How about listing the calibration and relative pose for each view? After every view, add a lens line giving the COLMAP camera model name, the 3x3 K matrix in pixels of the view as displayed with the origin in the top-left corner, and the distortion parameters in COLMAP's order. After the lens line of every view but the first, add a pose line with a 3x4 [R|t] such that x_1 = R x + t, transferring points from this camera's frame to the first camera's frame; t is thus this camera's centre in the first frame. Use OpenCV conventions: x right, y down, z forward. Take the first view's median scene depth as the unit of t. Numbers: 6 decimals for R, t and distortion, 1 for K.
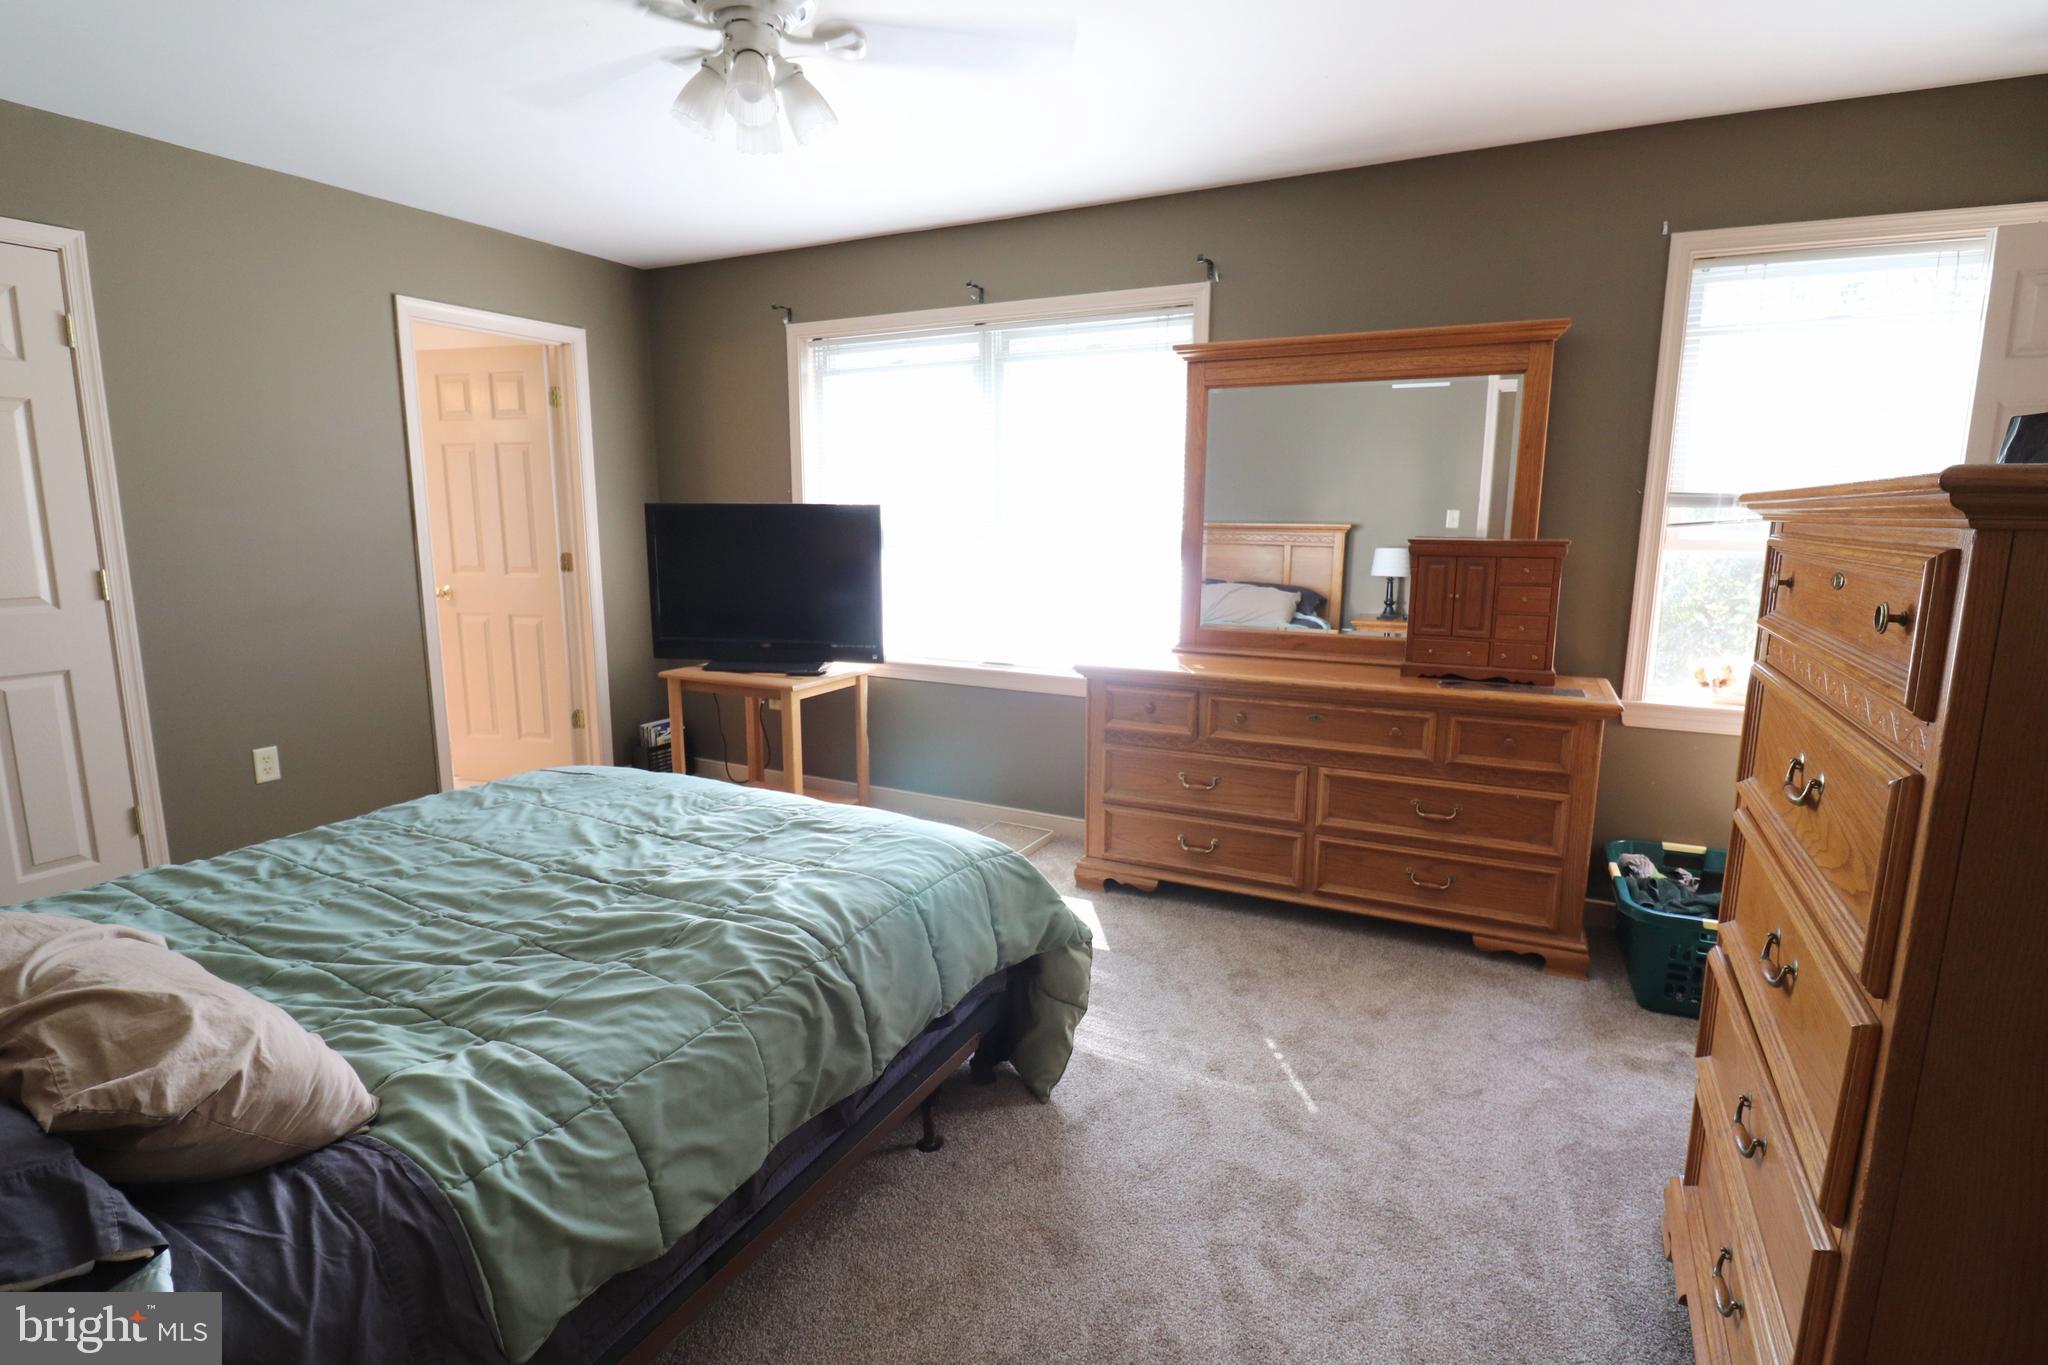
lens RADIAL K [[952.1, 0, 1024.2], [0, 952.1, 679.3], [0, 0, 1]] dist [0.002310, -0.014571]
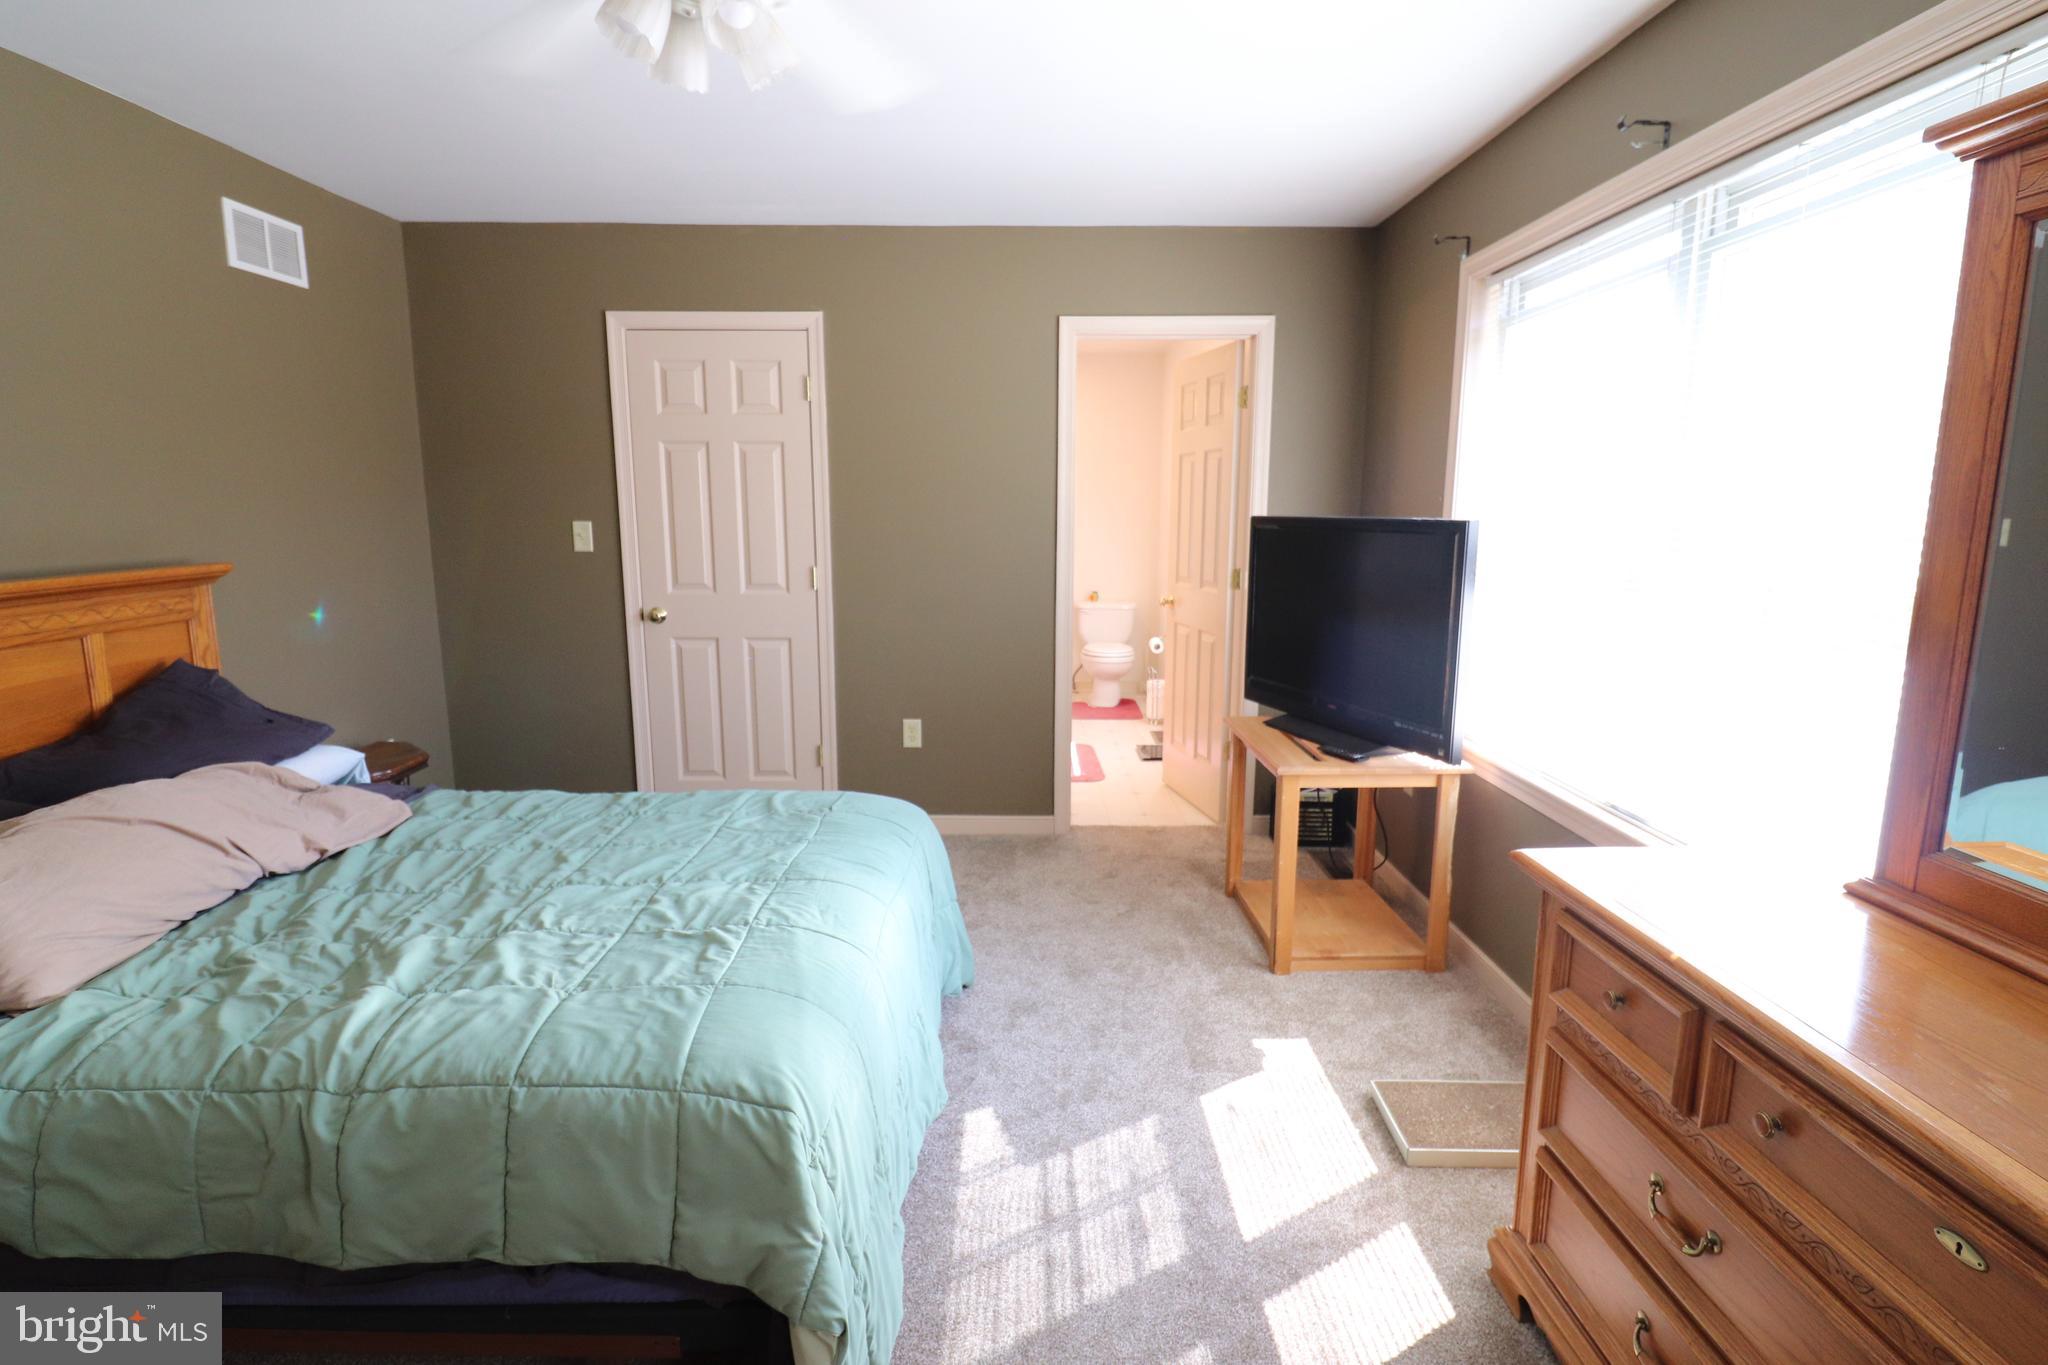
lens RADIAL K [[1000.7, 0, 998.2], [0, 1000.7, 676.5], [0, 0, 1]] dist [0.002699, -0.009643]
pose [[0.469665, 0.143455, -0.871112, 0.348810], [-0.150540, 0.985273, 0.081091, -0.100968], [0.869915, 0.093052, 0.484344, 0.475016]]
